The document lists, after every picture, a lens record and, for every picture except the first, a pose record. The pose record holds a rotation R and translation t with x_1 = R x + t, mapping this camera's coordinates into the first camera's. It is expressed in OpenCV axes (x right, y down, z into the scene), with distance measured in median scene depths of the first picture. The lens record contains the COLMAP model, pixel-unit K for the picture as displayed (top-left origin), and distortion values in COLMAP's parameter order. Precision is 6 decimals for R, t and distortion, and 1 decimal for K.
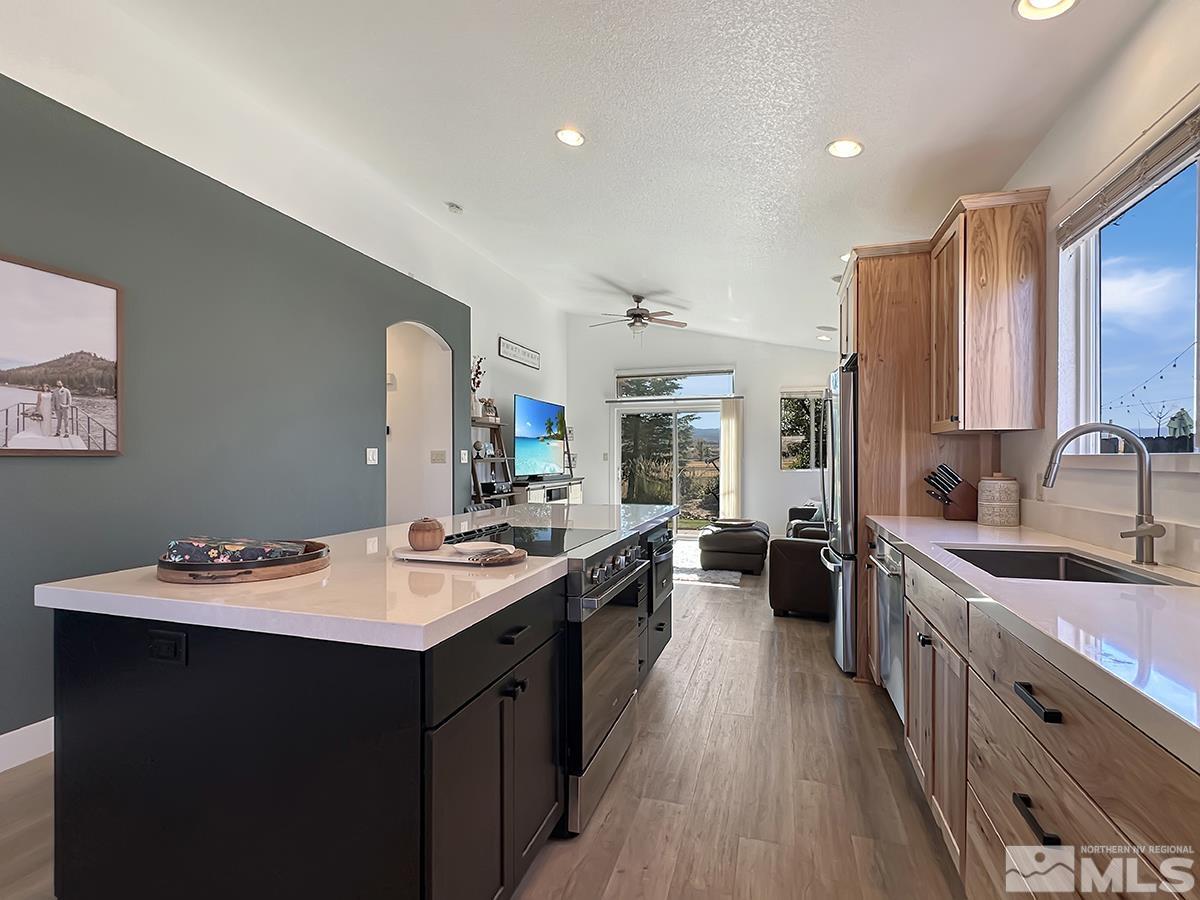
lens RADIAL K [[580.6, 0, 596.8], [0, 580.6, 457.1], [0, 0, 1]] dist [0.001847, 0.000133]
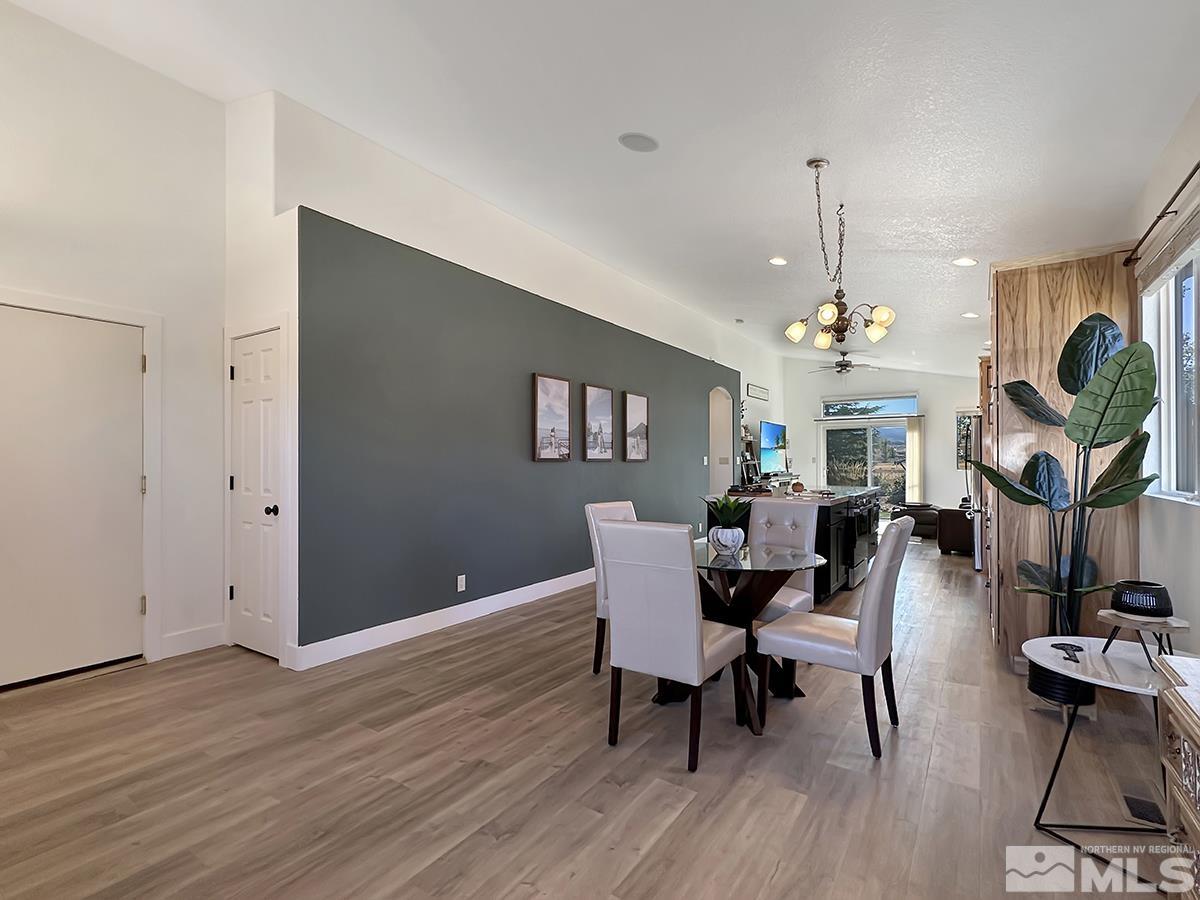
lens RADIAL K [[580.6, 0, 596.8], [0, 580.6, 457.1], [0, 0, 1]] dist [0.001847, 0.000133]
pose [[0.960652, -0.004204, -0.277724, -0.134509], [0.002850, 0.999982, -0.005278, -0.003126], [0.277742, 0.004279, 0.960646, -0.650840]]
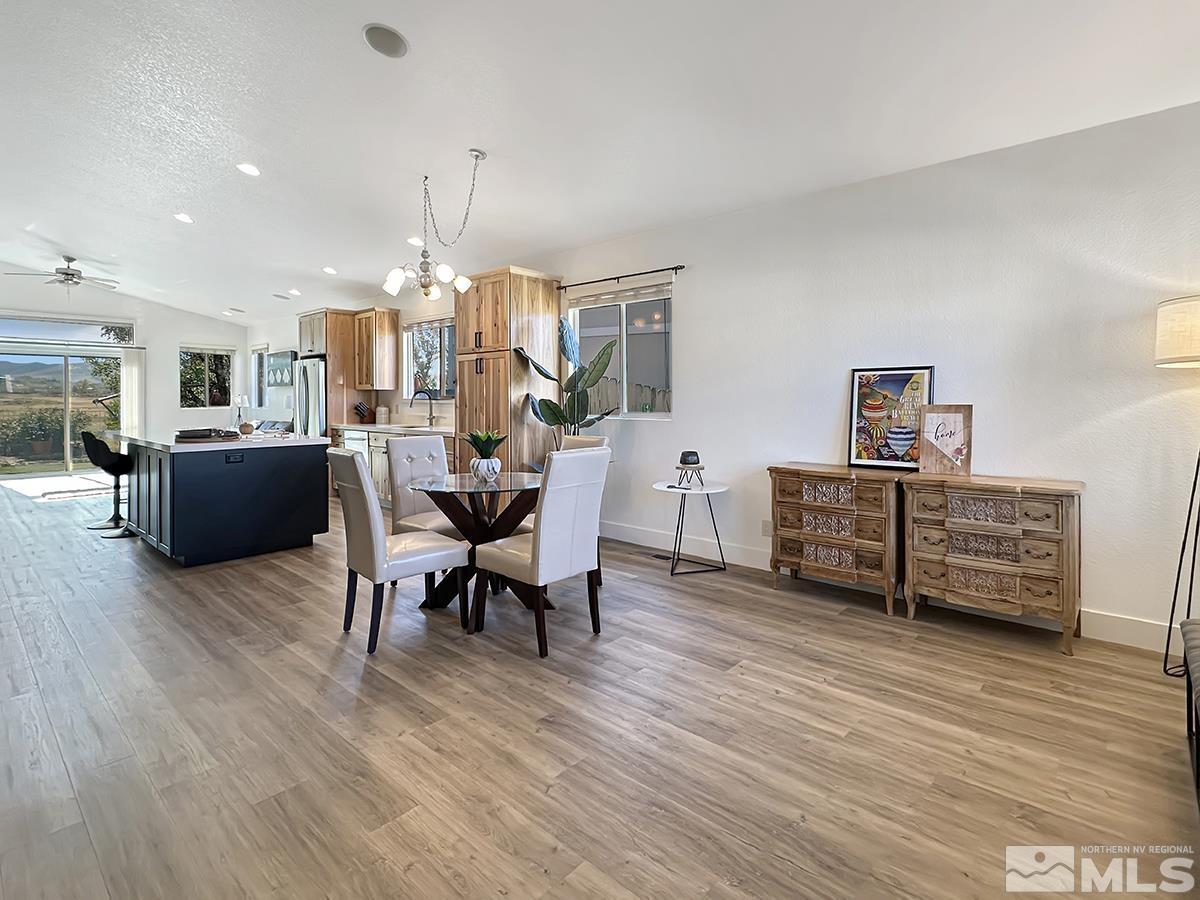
lens RADIAL K [[597.6, 0, 617.0], [0, 597.6, 398.2], [0, 0, 1]] dist [0.001950, 0.000325]
pose [[0.397211, 0.000090, 0.917727, -0.631880], [-0.001646, 0.999998, 0.000614, -0.003100], [-0.917726, -0.001755, 0.397211, -0.492070]]
